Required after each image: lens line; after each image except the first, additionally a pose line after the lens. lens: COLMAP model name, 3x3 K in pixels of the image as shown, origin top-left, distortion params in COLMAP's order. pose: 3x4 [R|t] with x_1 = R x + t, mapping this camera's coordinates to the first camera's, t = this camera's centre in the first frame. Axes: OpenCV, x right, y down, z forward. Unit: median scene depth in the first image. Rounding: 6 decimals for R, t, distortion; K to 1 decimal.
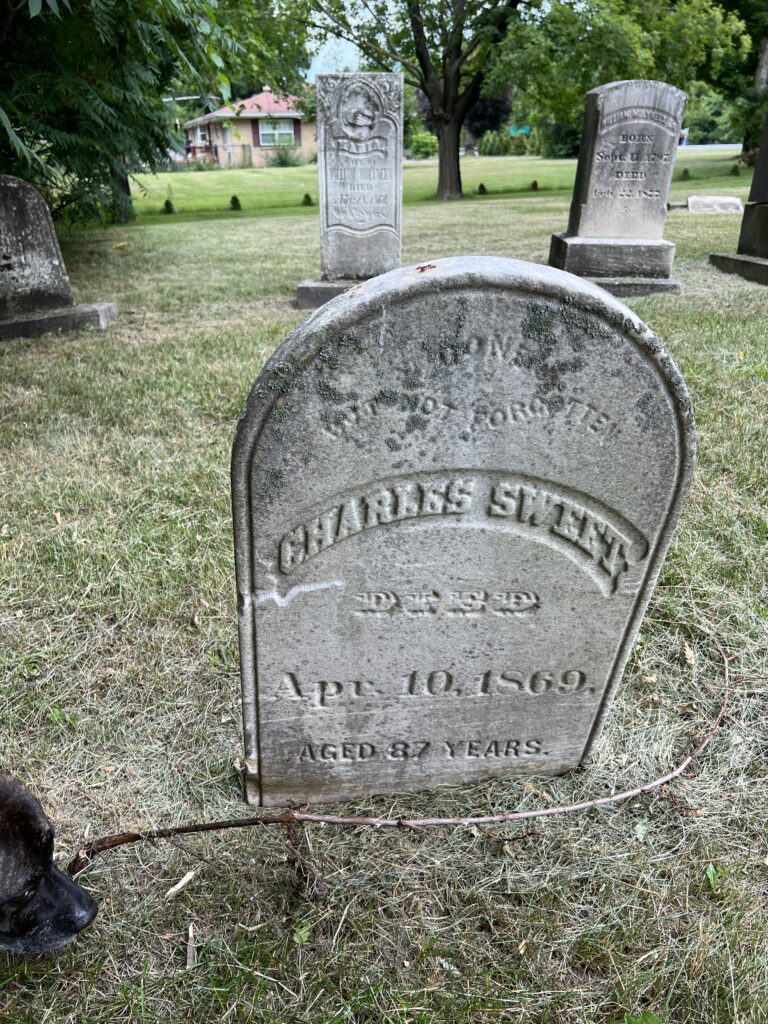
lens RADIAL K [[781.2, 0, 373.9], [0, 781.2, 525.1], [0, 0, 1]] dist [0.033098, -0.044201]
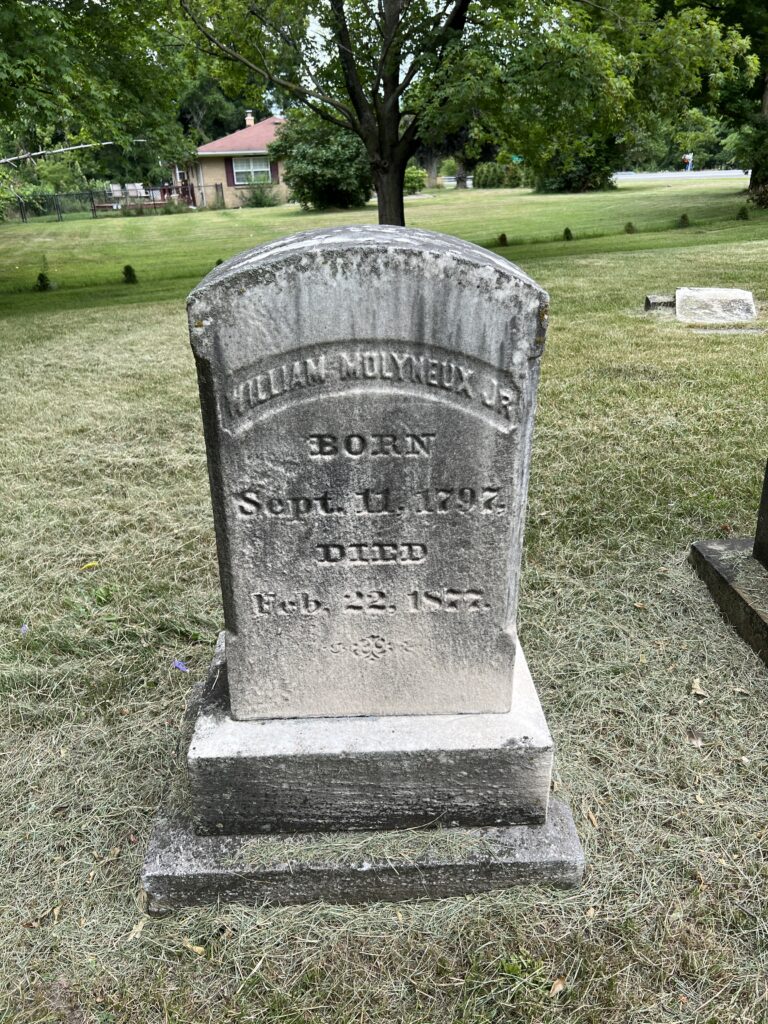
lens RADIAL K [[775.5, 0, 386.2], [0, 775.5, 524.6], [0, 0, 1]] dist [0.038741, -0.049557]
pose [[0.999761, -0.019989, -0.008877, 0.316083], [0.019754, 0.999469, -0.025904, -0.423838], [0.009390, 0.025722, 0.999625, 0.680332]]
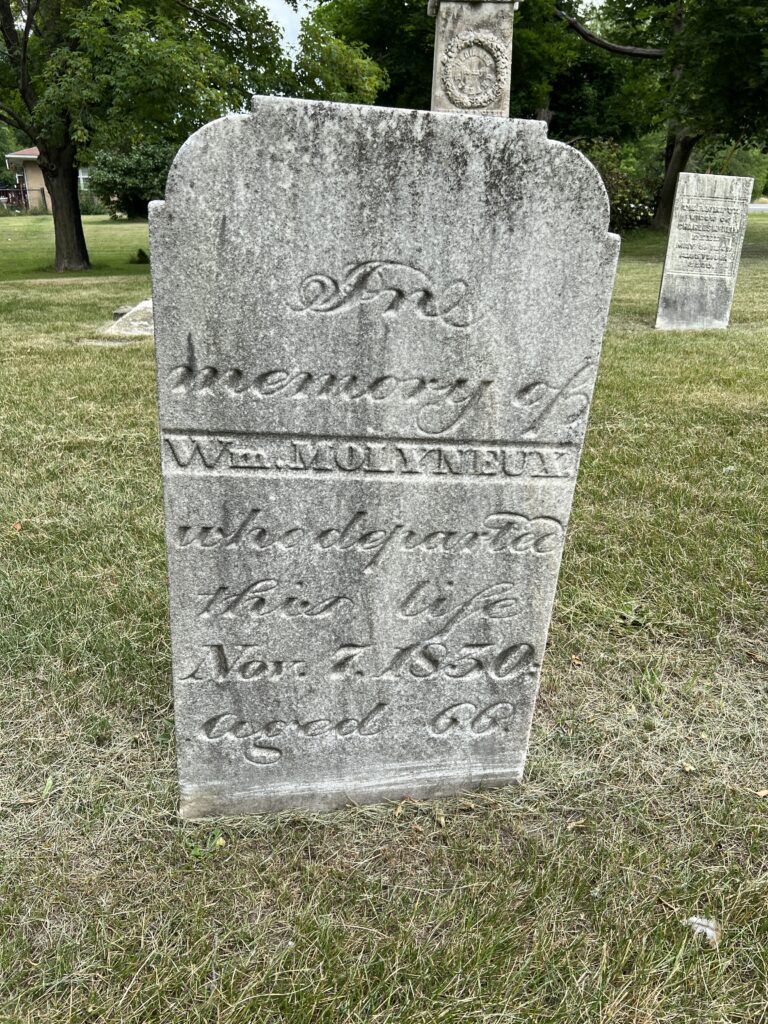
lens RADIAL K [[771.3, 0, 381.8], [0, 771.3, 525.5], [0, 0, 1]] dist [0.047726, -0.053758]
pose [[0.995181, -0.013089, 0.097177, 1.135809], [0.017531, 0.998833, -0.044999, -0.420239], [-0.096475, 0.046486, 0.994249, 0.731250]]
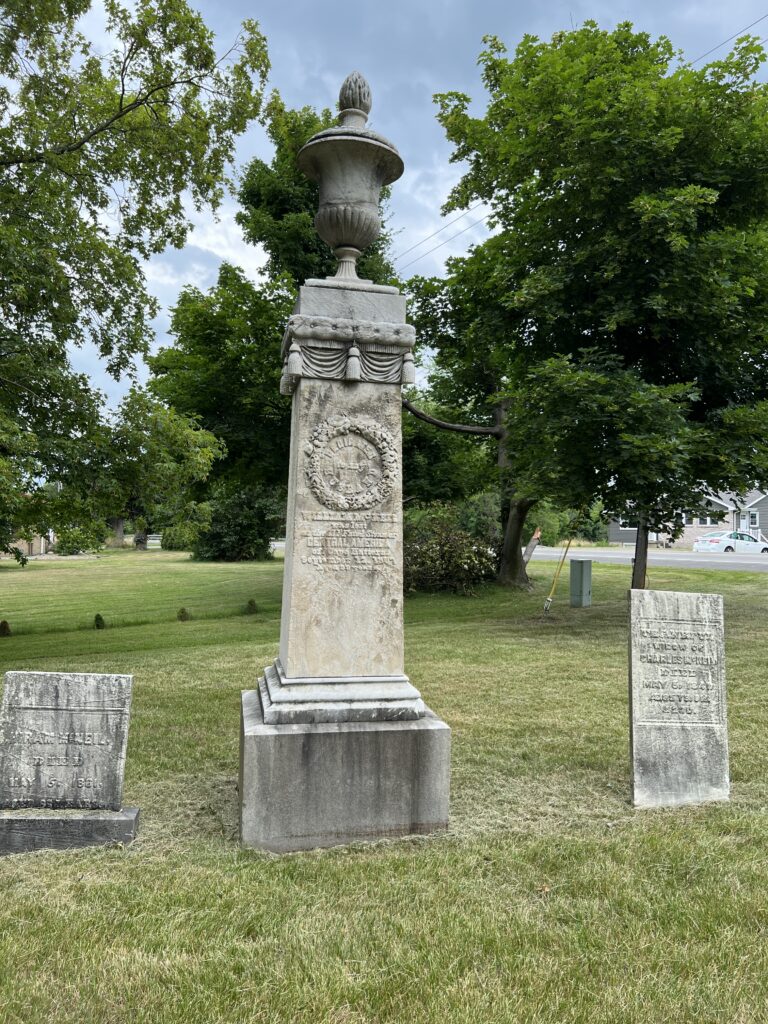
lens RADIAL K [[769.6, 0, 384.6], [0, 769.6, 519.1], [0, 0, 1]] dist [0.098785, -0.128822]
pose [[0.952984, 0.034051, 0.301101, 1.189025], [0.104419, 0.895904, -0.431802, -0.759405], [-0.284461, 0.442942, 0.850226, 1.192486]]
